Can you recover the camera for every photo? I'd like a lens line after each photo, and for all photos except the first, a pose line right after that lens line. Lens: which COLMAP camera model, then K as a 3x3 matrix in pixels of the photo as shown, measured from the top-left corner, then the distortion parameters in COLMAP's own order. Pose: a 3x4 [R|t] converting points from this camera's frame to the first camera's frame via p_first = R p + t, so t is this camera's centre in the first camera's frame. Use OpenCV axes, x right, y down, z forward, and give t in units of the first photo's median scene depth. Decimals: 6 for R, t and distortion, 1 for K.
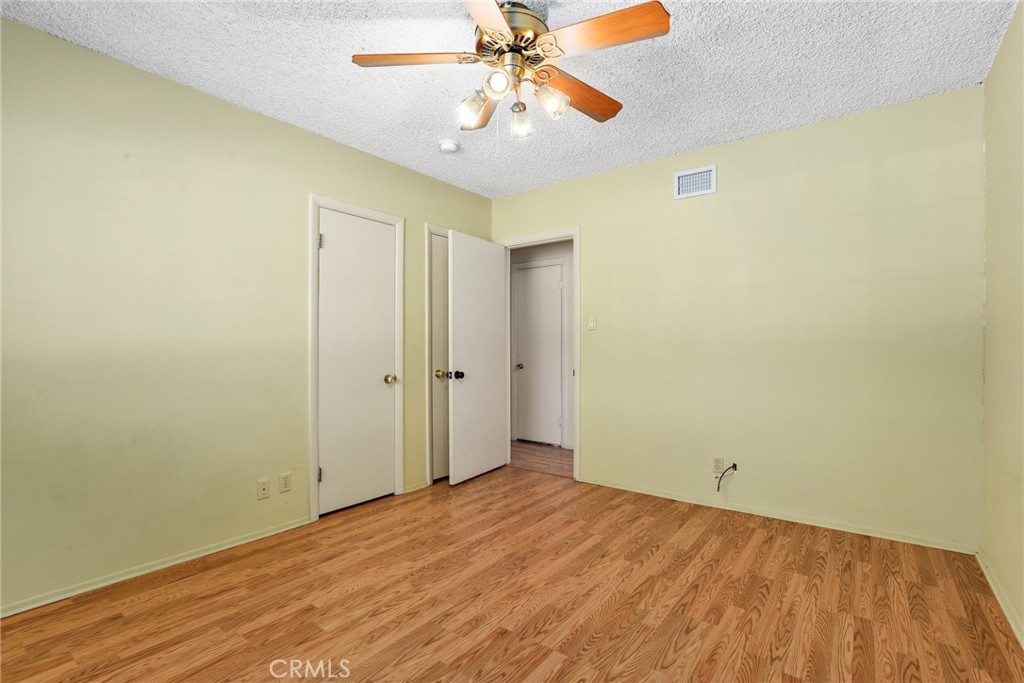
lens RADIAL K [[470.7, 0, 512.1], [0, 470.7, 339.6], [0, 0, 1]] dist [-0.022258, 0.002949]
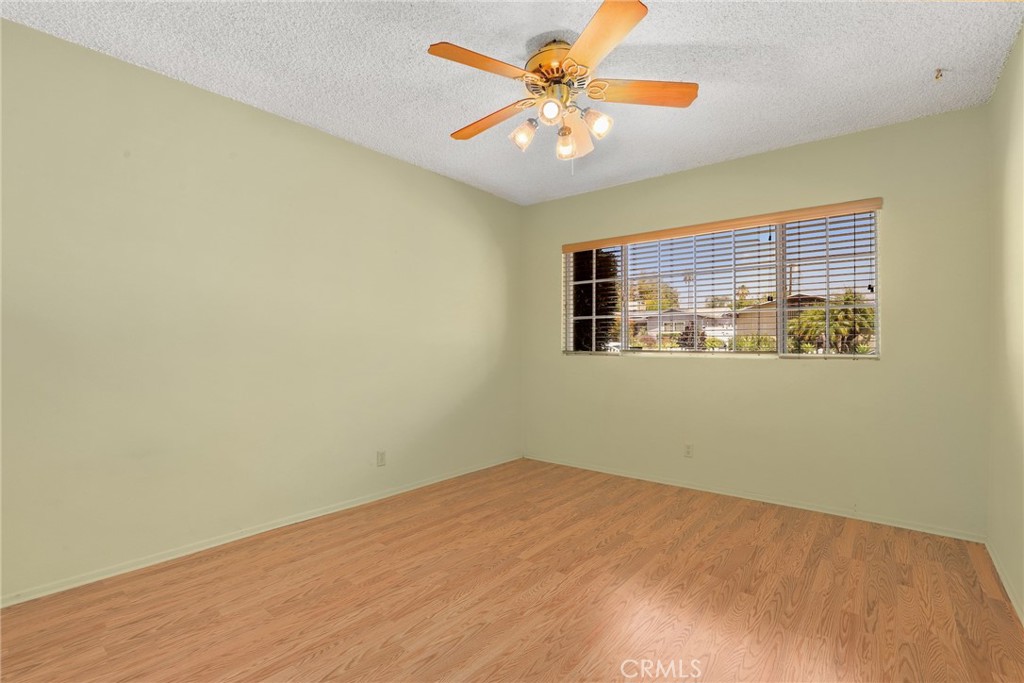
lens RADIAL K [[470.7, 0, 512.3], [0, 470.7, 345.7], [0, 0, 1]] dist [-0.022258, 0.002949]
pose [[-0.999422, -0.002389, 0.033897, 0.069746], [-0.002621, 0.999974, -0.006778, 0.023967], [-0.033880, -0.006863, -0.999402, 2.084478]]
